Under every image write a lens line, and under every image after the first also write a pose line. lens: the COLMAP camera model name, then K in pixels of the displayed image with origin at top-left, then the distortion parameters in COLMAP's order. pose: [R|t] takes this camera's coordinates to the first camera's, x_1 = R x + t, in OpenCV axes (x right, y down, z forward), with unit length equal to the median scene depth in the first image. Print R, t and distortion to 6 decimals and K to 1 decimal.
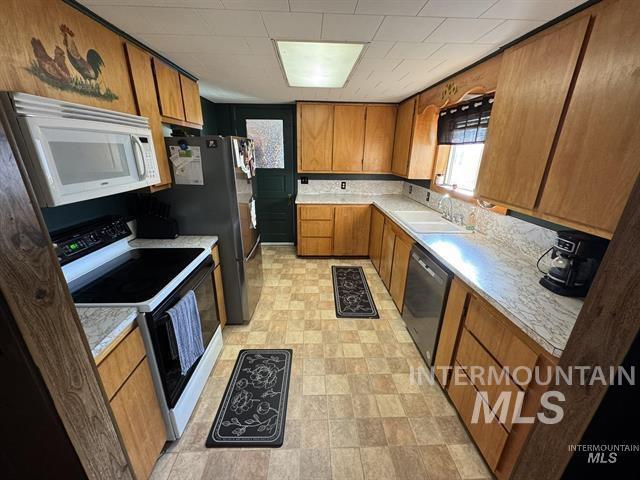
lens RADIAL K [[255.3, 0, 319.2], [0, 255.3, 239.7], [0, 0, 1]] dist [-0.001204, -0.000063]
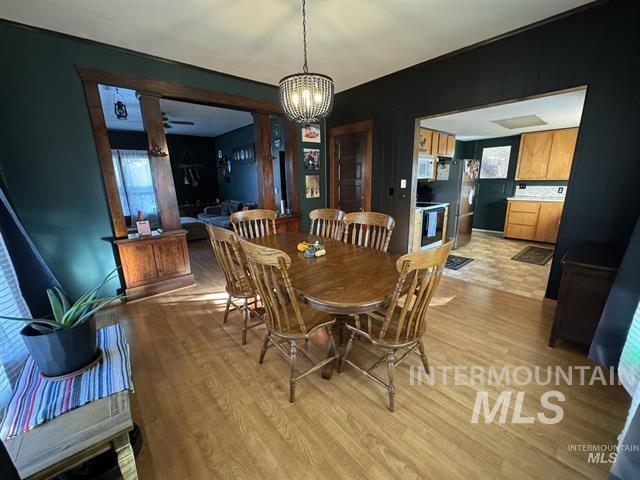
lens RADIAL K [[255.3, 0, 319.2], [0, 255.3, 239.7], [0, 0, 1]] dist [-0.001204, -0.000063]
pose [[0.640327, 0.150185, -0.753277, 0.385551], [-0.220316, 0.975402, 0.007190, 0.338406], [0.735828, 0.161355, 0.657664, -0.801651]]
